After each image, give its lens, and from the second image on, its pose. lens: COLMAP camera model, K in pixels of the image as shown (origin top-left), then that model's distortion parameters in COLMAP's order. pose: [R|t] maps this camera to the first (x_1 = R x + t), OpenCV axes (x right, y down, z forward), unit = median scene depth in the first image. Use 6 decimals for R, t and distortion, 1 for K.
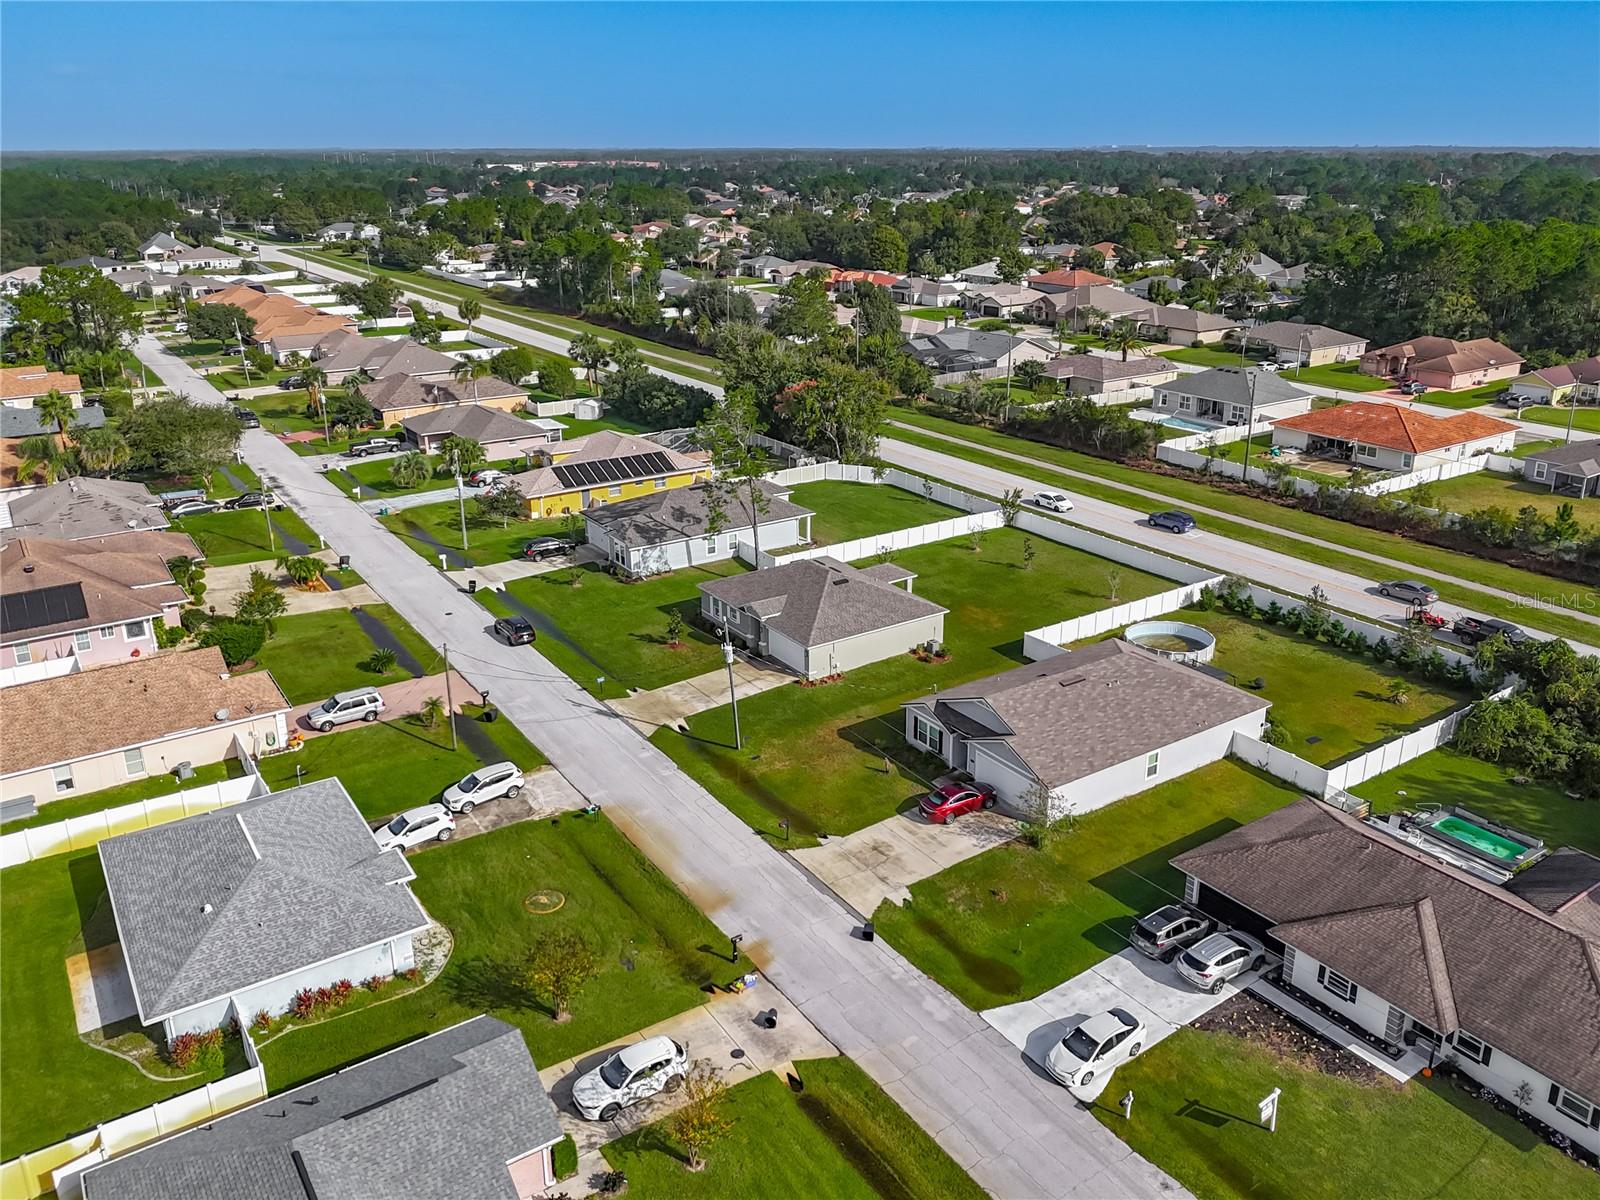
lens RADIAL K [[1188.0, 0, 796.0], [0, 1188.0, 590.9], [0, 0, 1]] dist [0.054474, -0.050927]
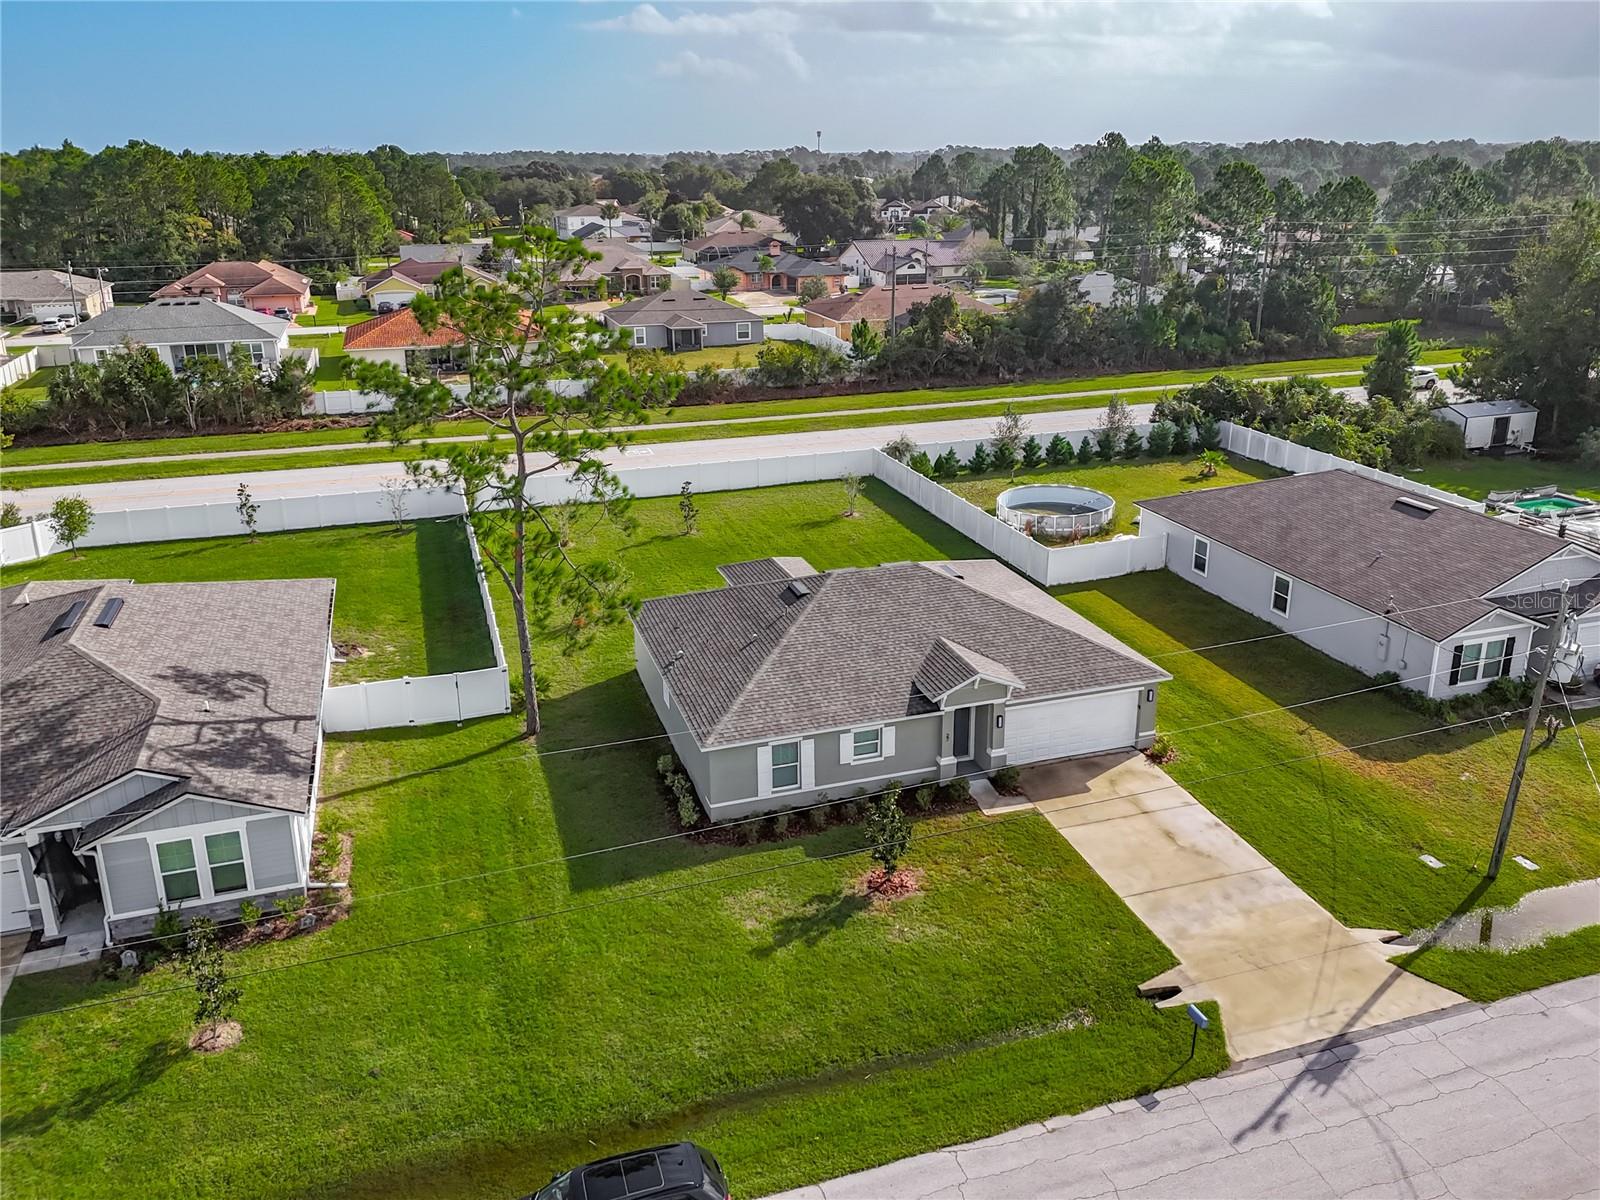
lens RADIAL K [[1188.0, 0, 796.0], [0, 1188.0, 590.9], [0, 0, 1]] dist [0.054474, -0.050927]
pose [[0.275803, -0.328086, 0.903489, -0.430506], [0.336507, 0.913420, 0.228969, -0.136793], [-0.900386, 0.240880, 0.362327, 0.909341]]
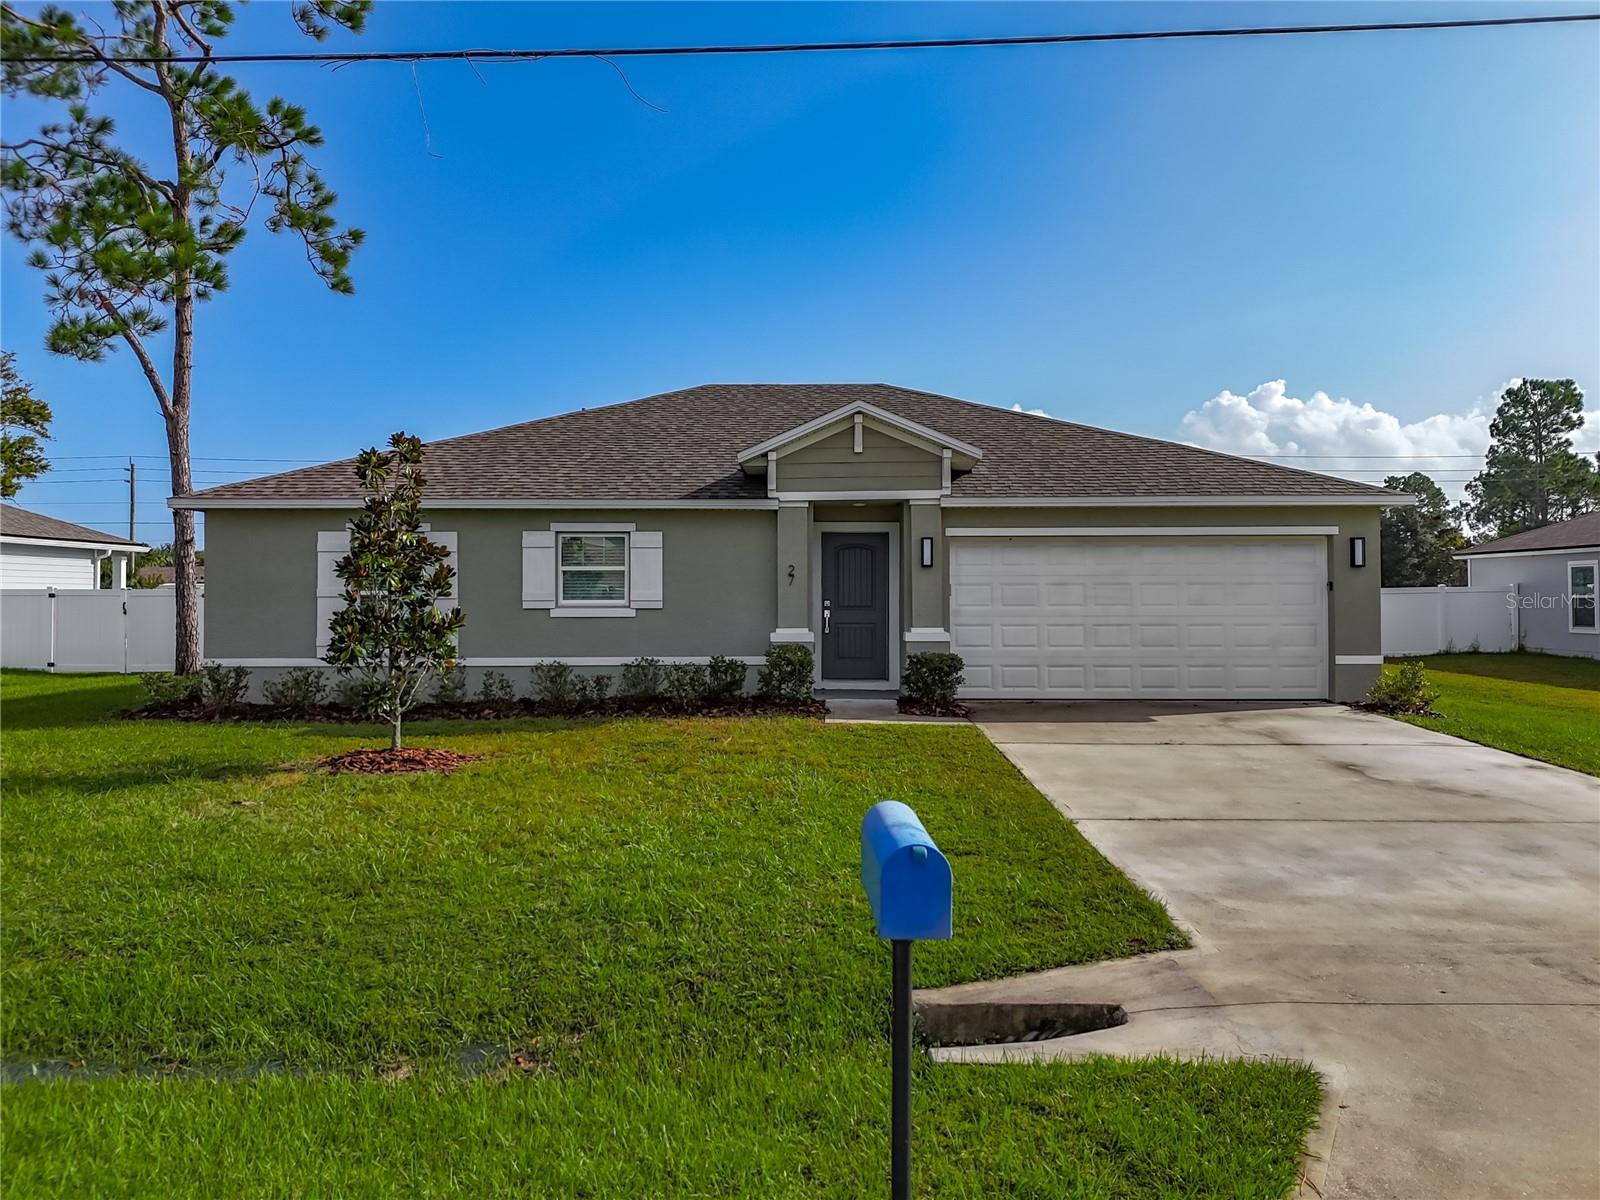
lens RADIAL K [[1188.0, 0, 796.0], [0, 1188.0, 590.9], [0, 0, 1]] dist [0.054474, -0.050927]
pose [[0.560116, 0.004411, 0.828402, -0.190572], [0.287056, 0.936999, -0.199080, 0.067913], [-0.777090, 0.349305, 0.523562, 0.935613]]
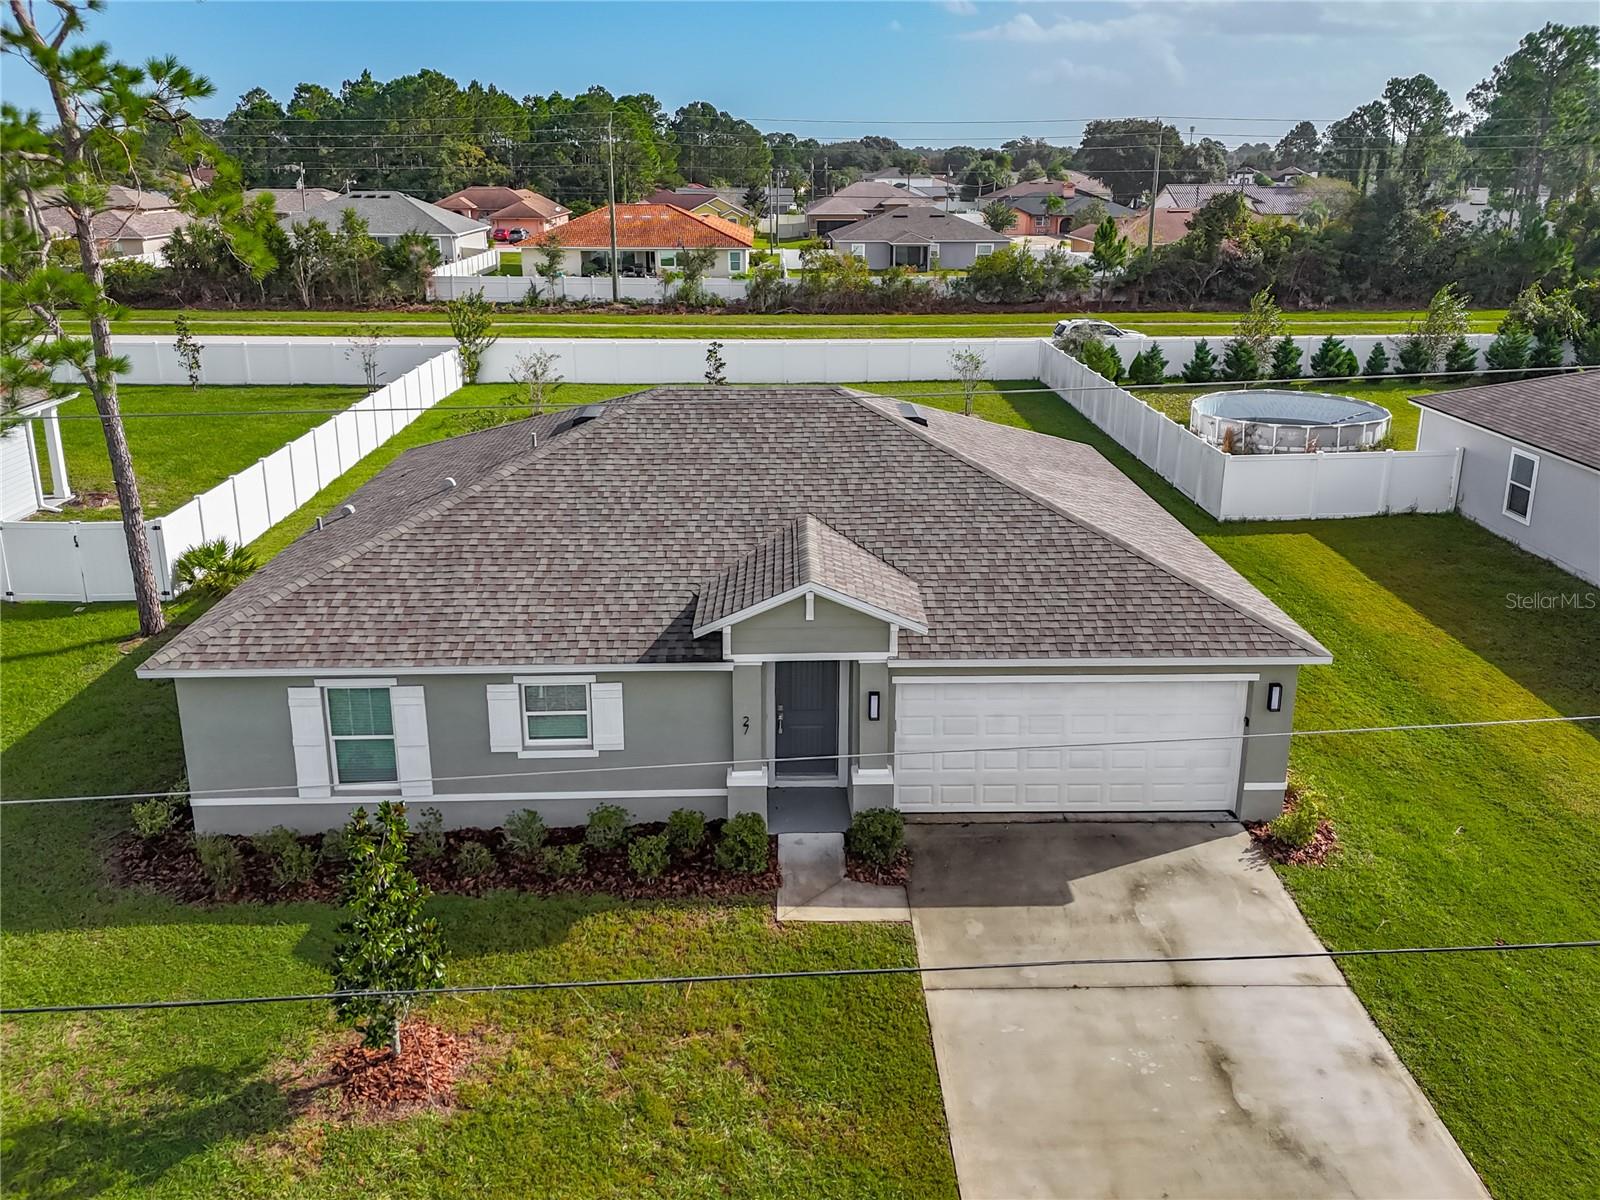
lens RADIAL K [[1217.9, 0, 801.4], [0, 1217.9, 526.5], [0, 0, 1]] dist [0.065732, -0.059549]
pose [[0.530404, -0.241739, 0.812548, -0.188537], [0.288556, 0.952730, 0.095085, -0.016980], [-0.797124, 0.184032, 0.575087, 0.903936]]
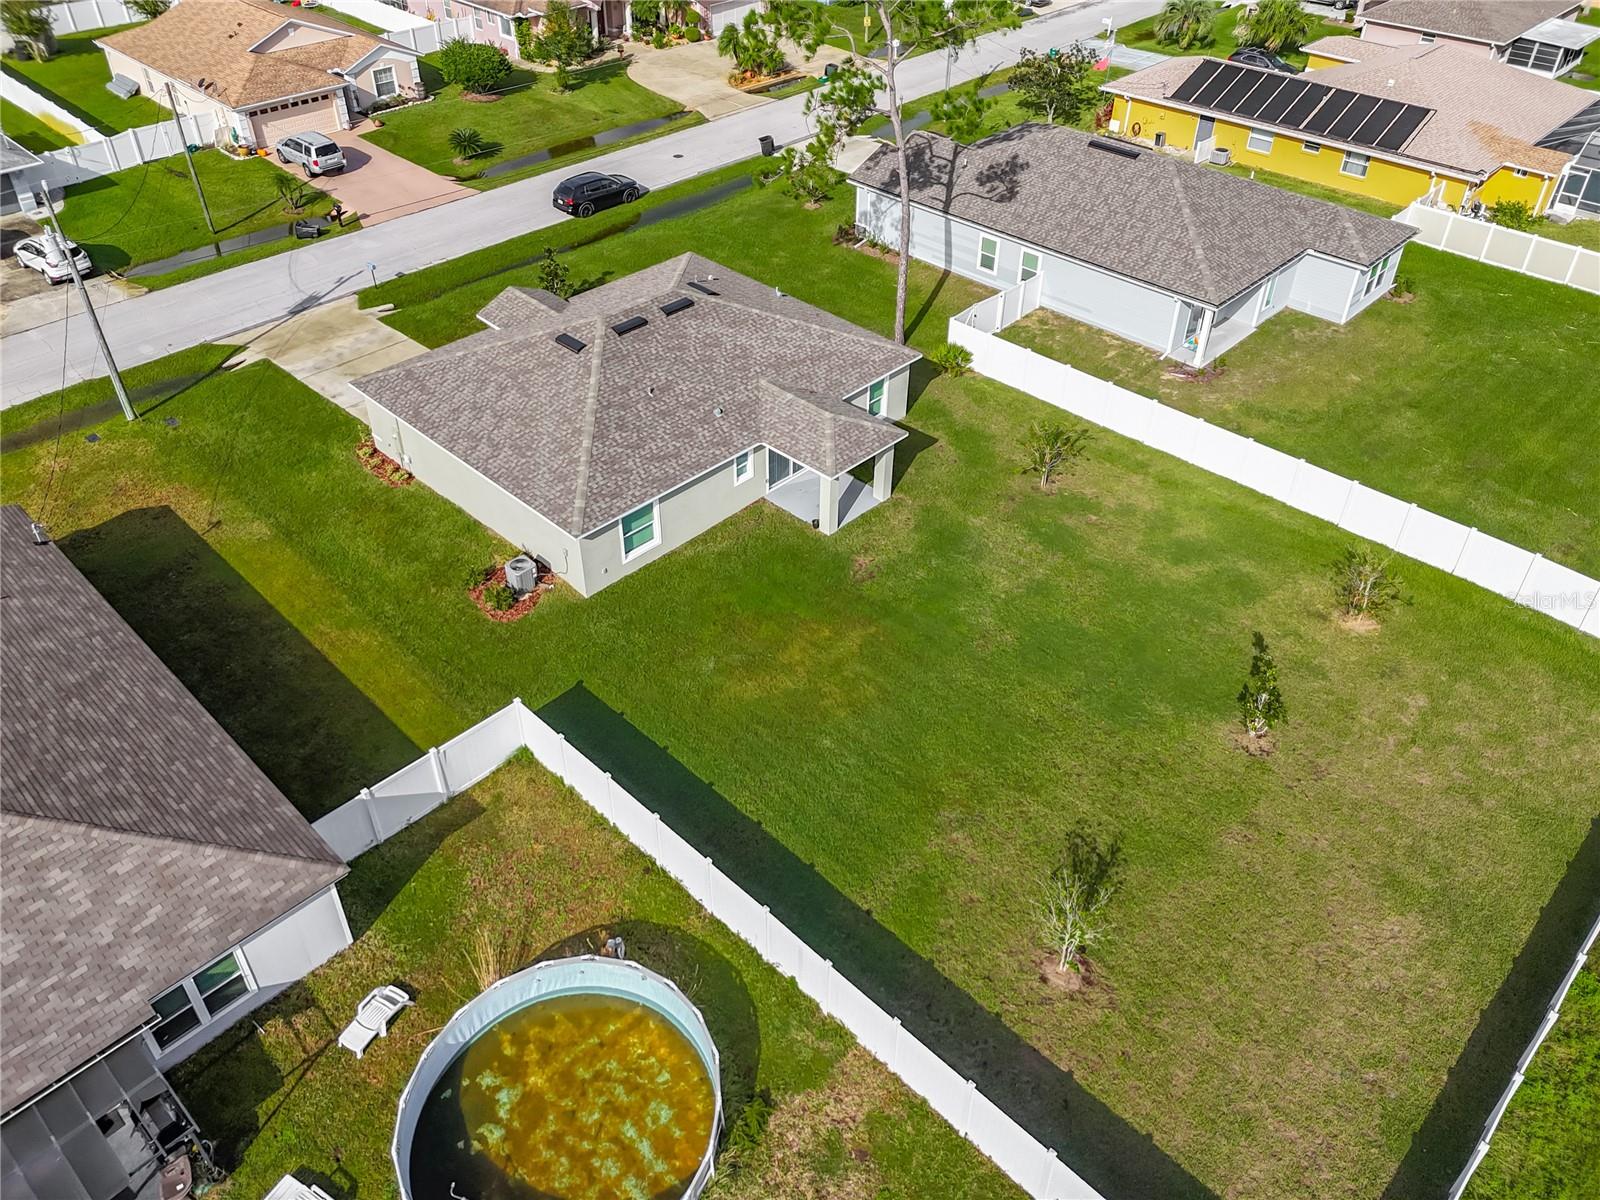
lens RADIAL K [[1214.5, 0, 808.7], [0, 1214.5, 560.7], [0, 0, 1]] dist [0.073373, -0.075260]
pose [[0.212445, 0.603215, -0.768765, 0.478946], [-0.346026, 0.782186, 0.518123, -0.220937], [0.913856, 0.155940, 0.374899, 0.947467]]
